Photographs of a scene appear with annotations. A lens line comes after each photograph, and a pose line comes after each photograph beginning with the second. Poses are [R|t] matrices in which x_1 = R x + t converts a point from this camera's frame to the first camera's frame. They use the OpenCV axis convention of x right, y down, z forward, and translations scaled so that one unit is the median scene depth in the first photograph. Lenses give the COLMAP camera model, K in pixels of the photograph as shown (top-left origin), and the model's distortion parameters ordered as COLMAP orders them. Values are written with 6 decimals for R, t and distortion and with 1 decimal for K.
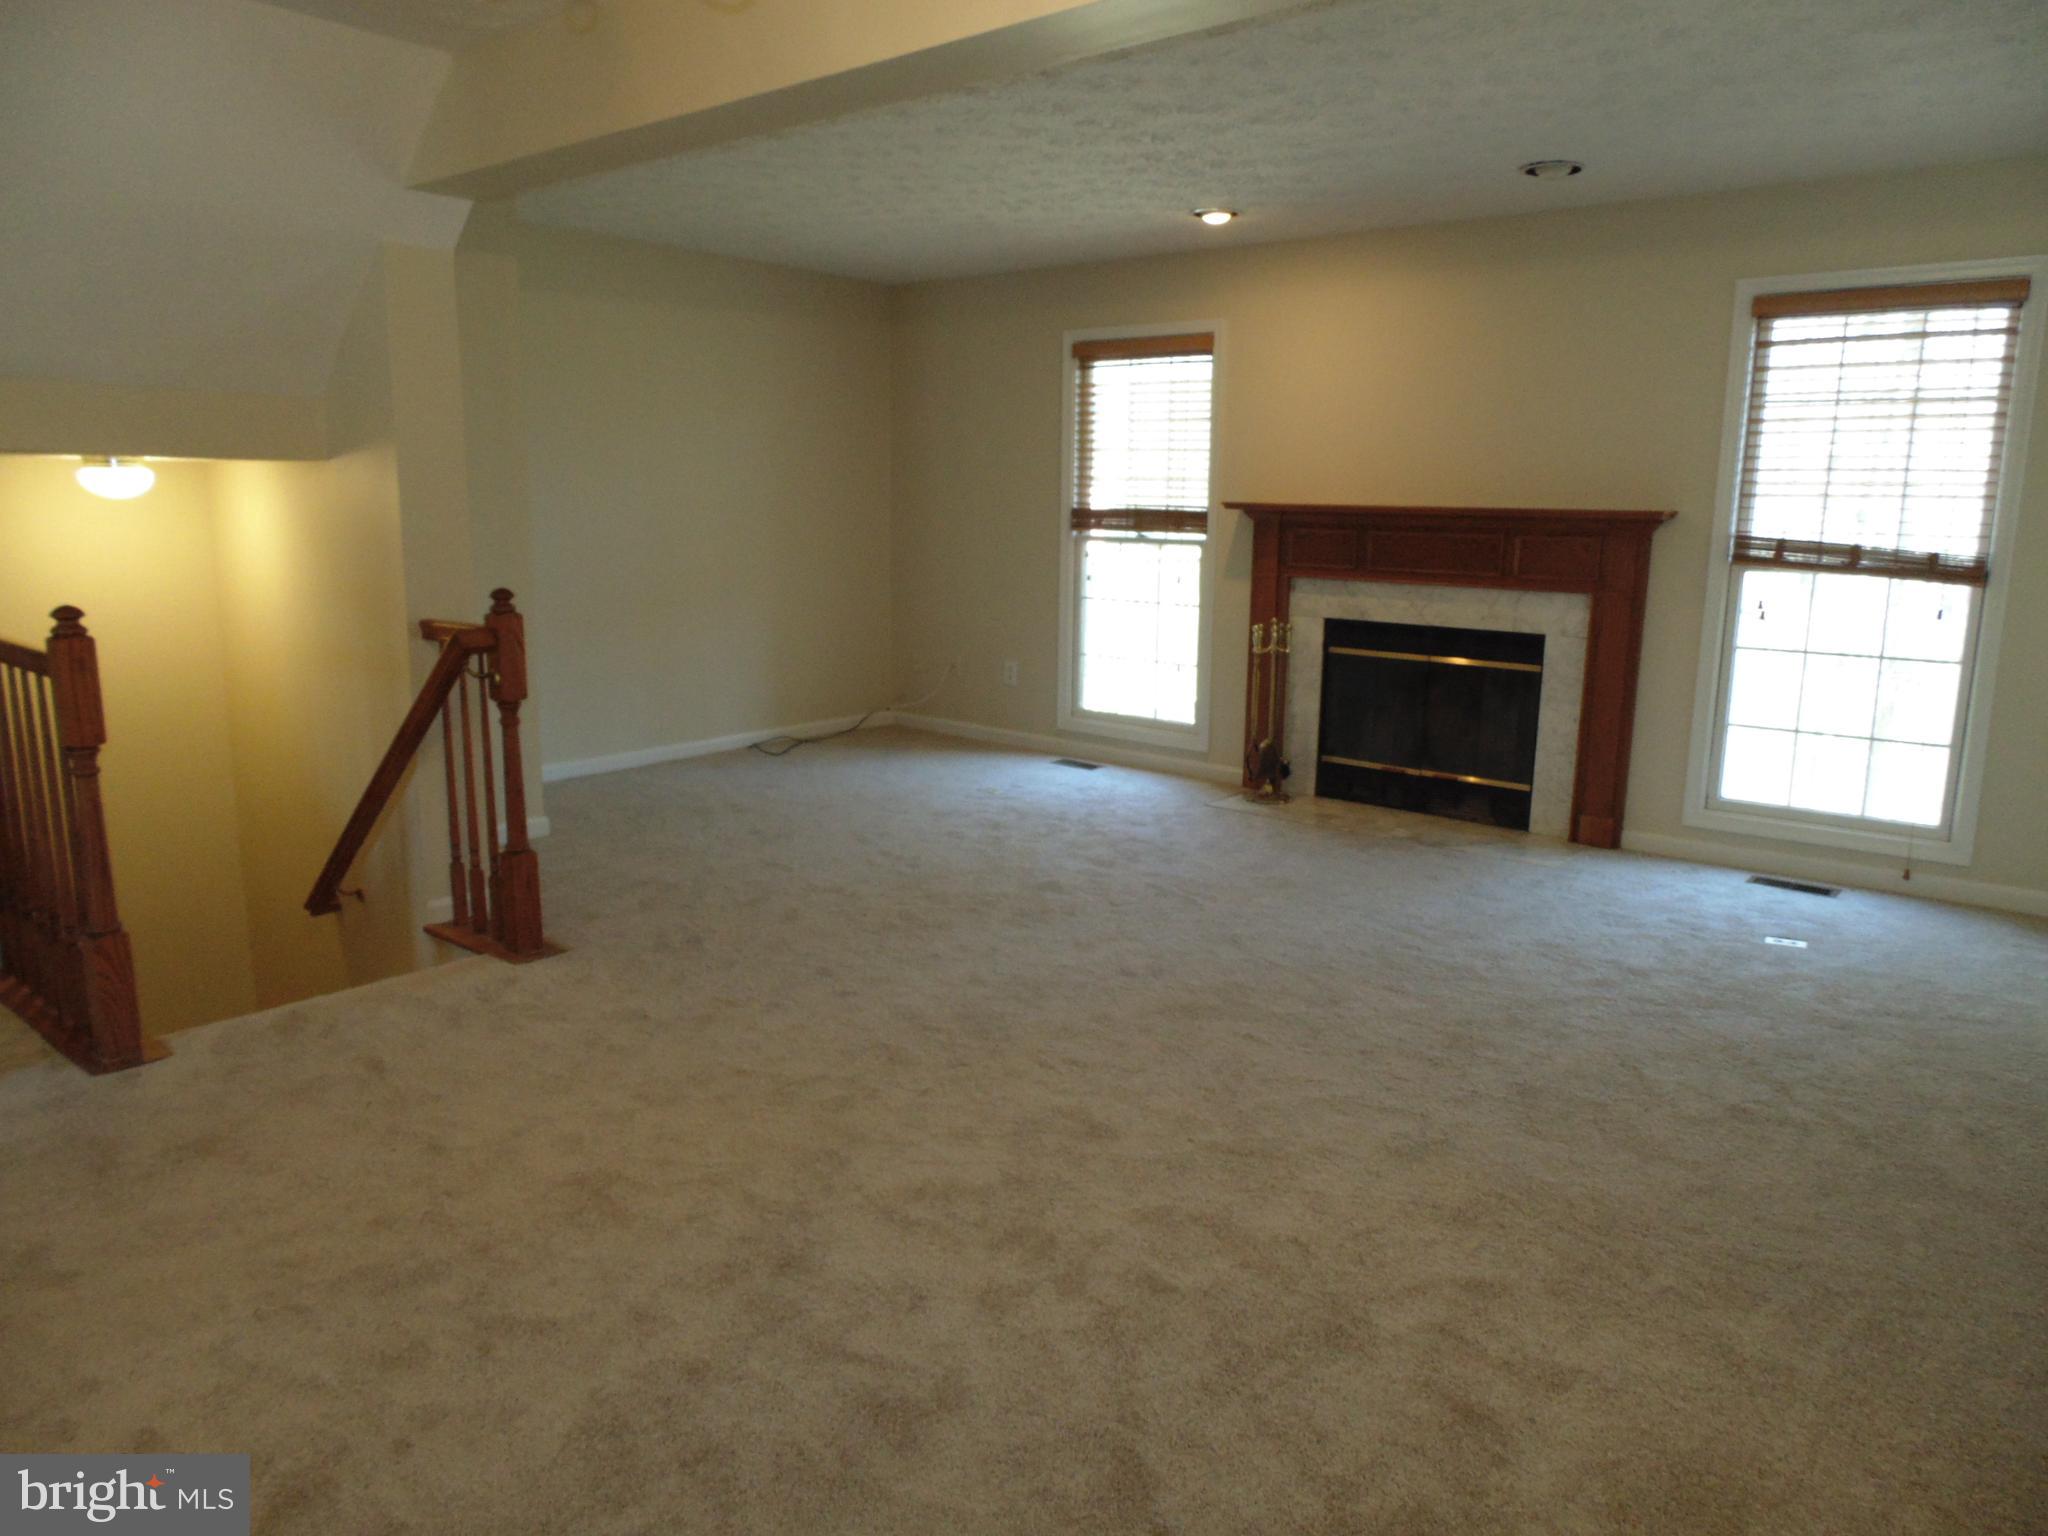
lens RADIAL K [[1358.9, 0, 1026.5], [0, 1358.9, 758.9], [0, 0, 1]] dist [-0.001878, -0.006267]
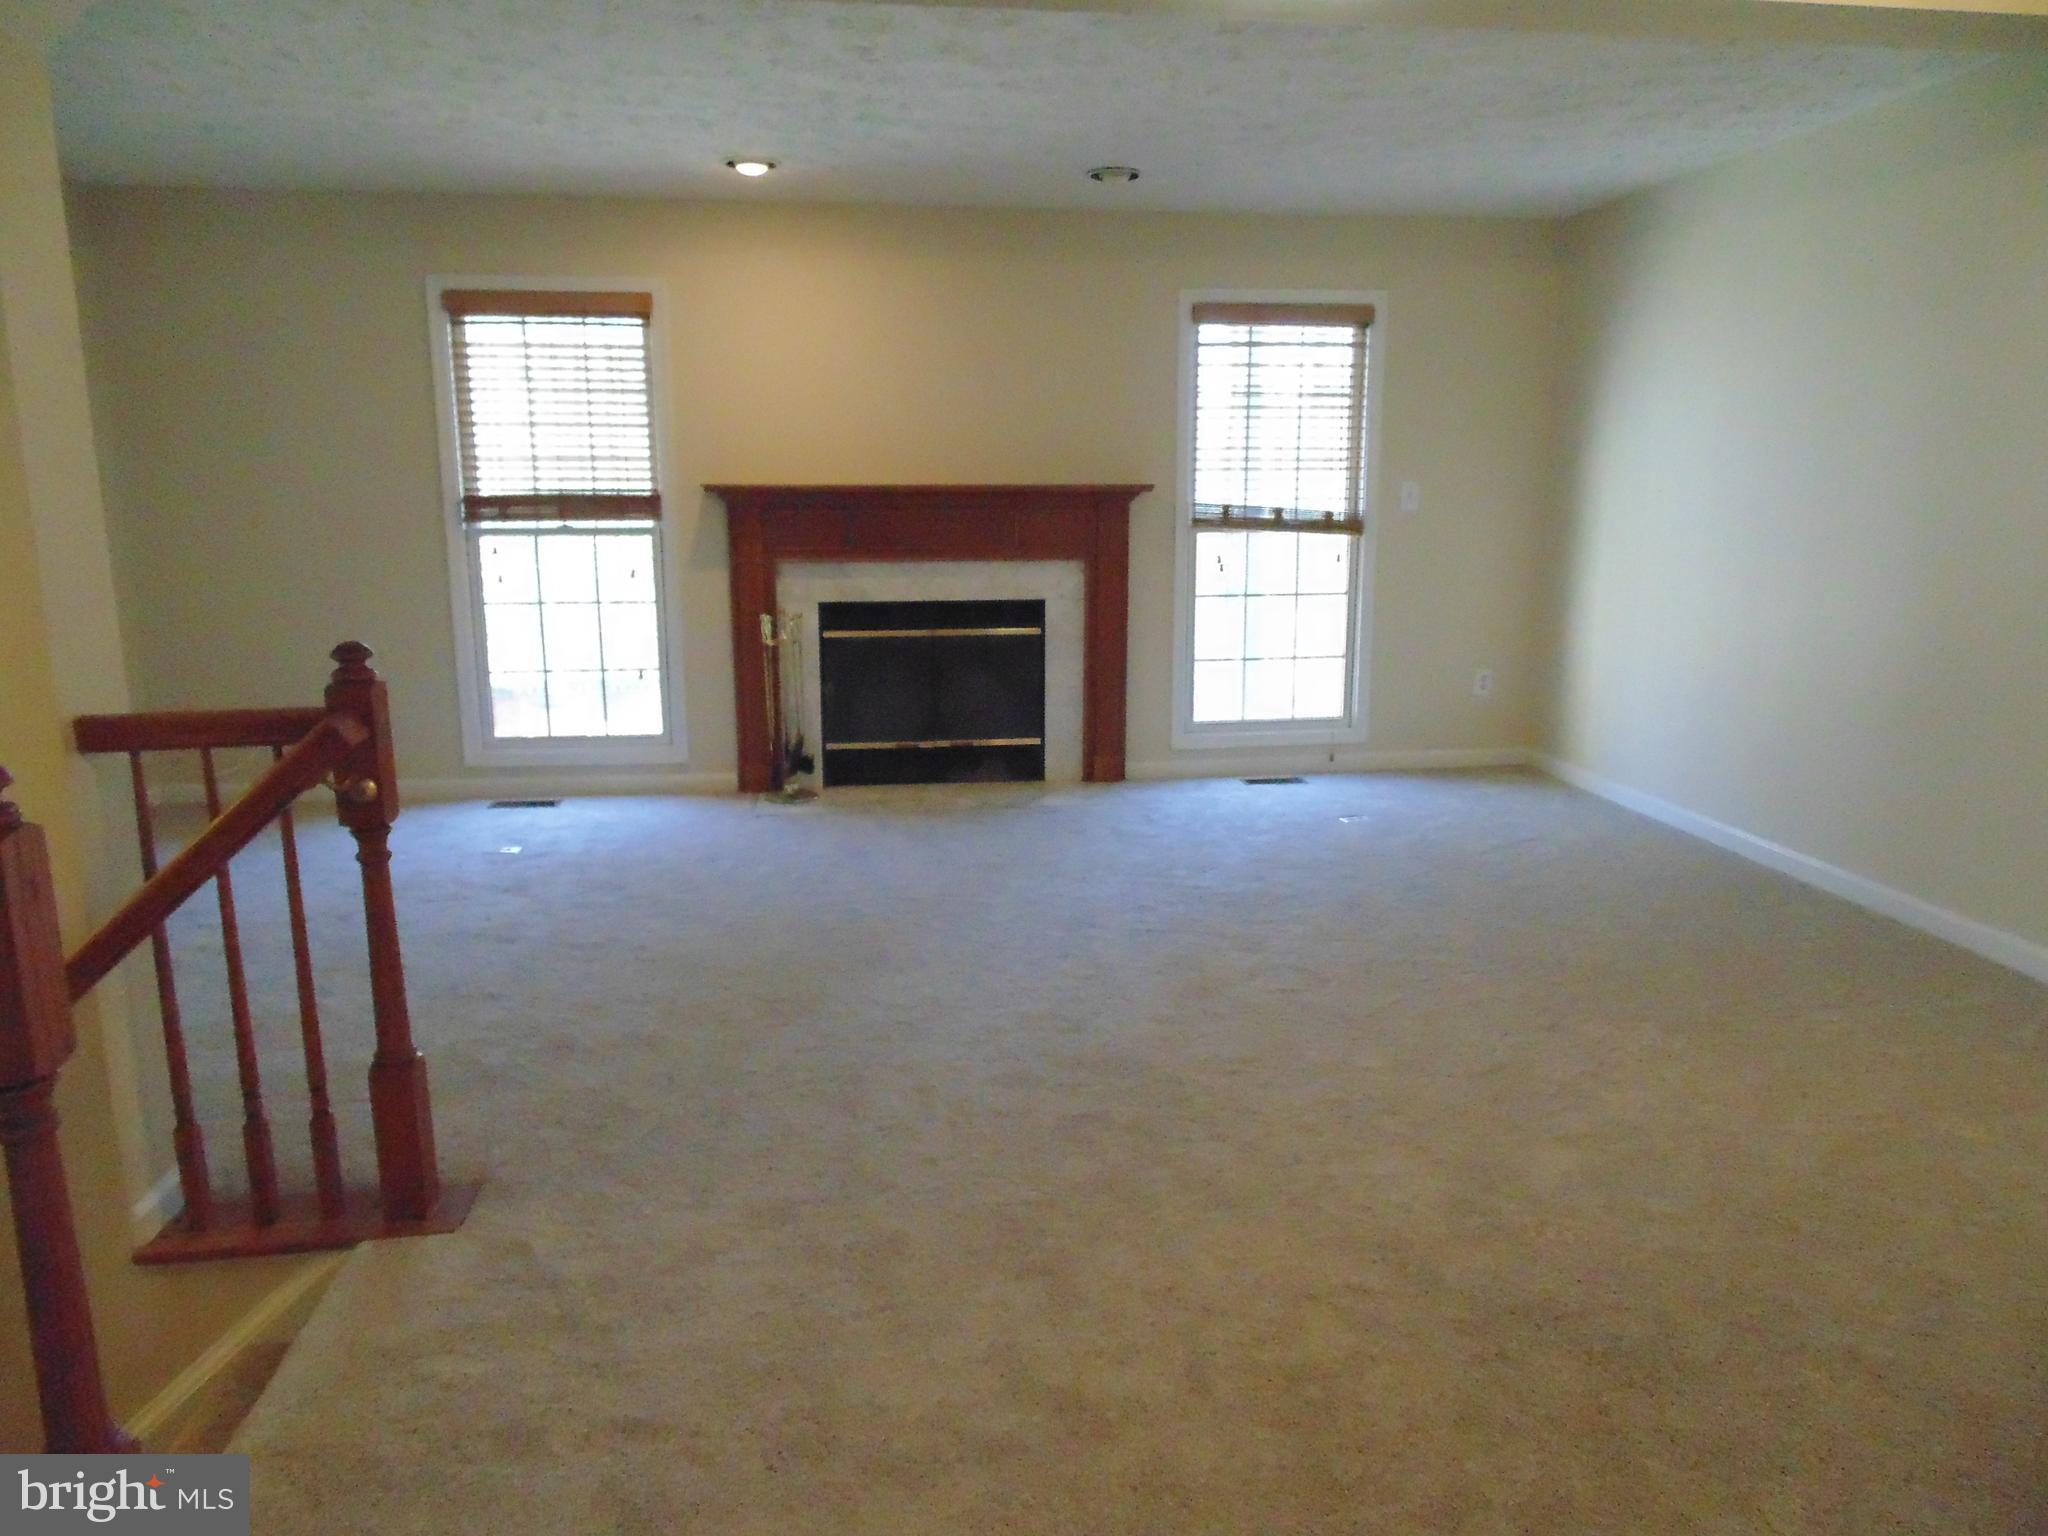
lens RADIAL K [[1358.9, 0, 1027.2], [0, 1358.9, 764.9], [0, 0, 1]] dist [-0.001878, -0.006267]
pose [[0.680944, -0.164691, 0.713577, -0.441542], [0.151955, 0.984954, 0.082318, -0.053494], [-0.716397, 0.052378, 0.695724, 0.259237]]
